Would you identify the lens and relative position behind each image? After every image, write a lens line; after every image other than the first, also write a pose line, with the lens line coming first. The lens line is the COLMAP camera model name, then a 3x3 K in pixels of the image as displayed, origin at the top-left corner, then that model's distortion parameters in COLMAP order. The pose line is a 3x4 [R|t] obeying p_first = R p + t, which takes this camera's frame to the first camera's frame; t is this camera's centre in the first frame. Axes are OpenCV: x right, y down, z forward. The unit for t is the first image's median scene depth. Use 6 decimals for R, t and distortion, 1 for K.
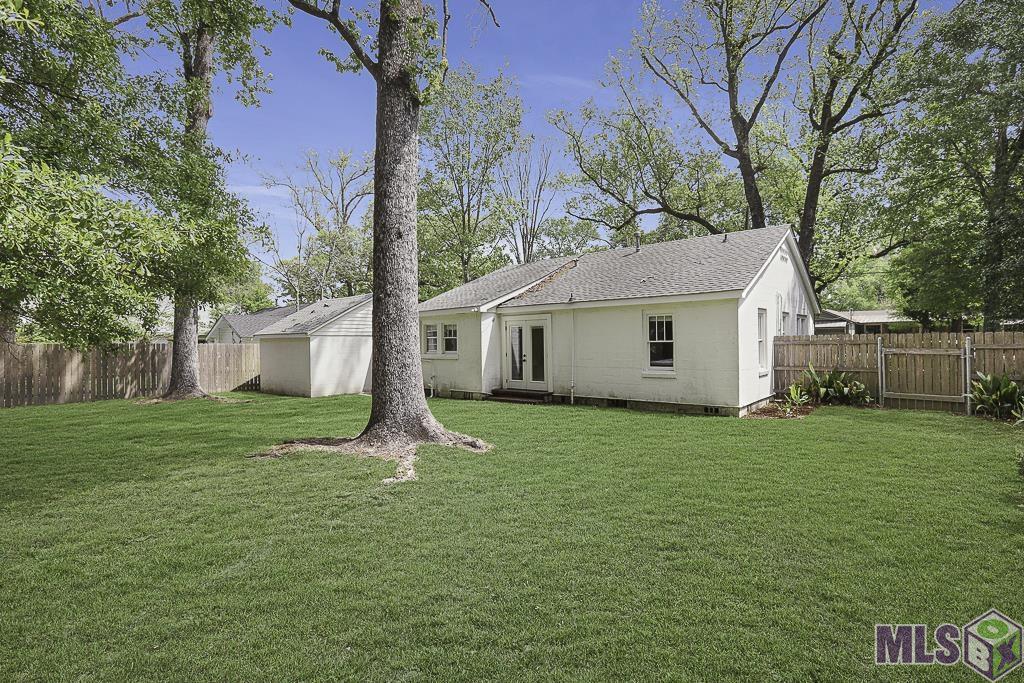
lens RADIAL K [[505.9, 0, 512.0], [0, 505.9, 341.5], [0, 0, 1]] dist [-0.045800, 0.000227]
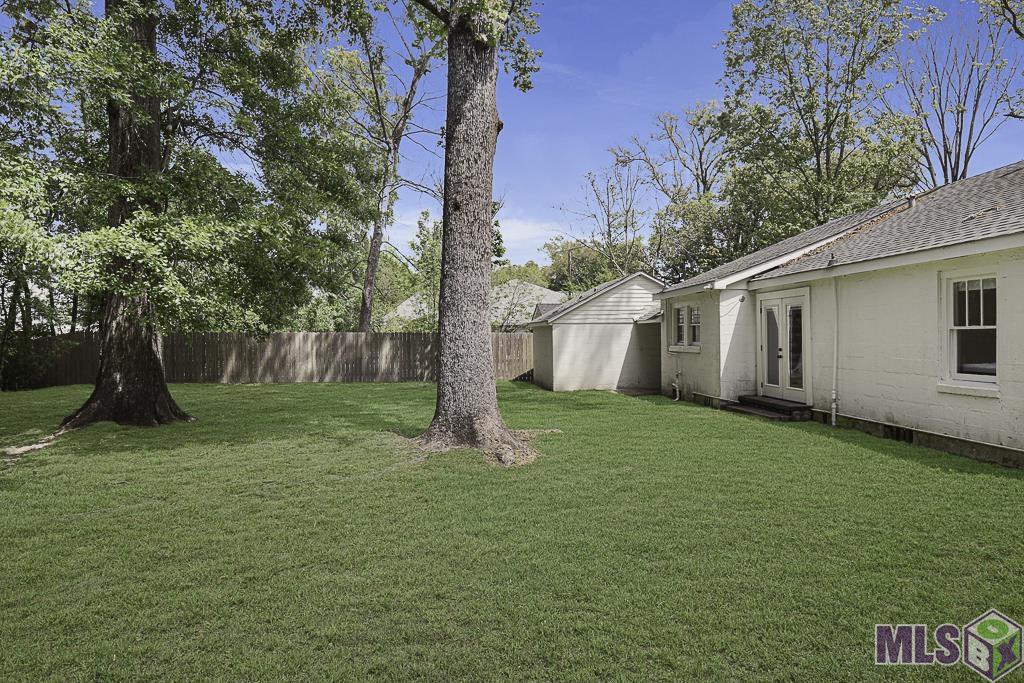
lens RADIAL K [[581.6, 0, 511.9], [0, 581.6, 328.2], [0, 0, 1]] dist [-0.000452, 0.000979]
pose [[0.747434, -0.004030, -0.664324, 0.290280], [0.000832, 0.999986, -0.005130, 0.002872], [0.664336, 0.003282, 0.747427, 0.175419]]
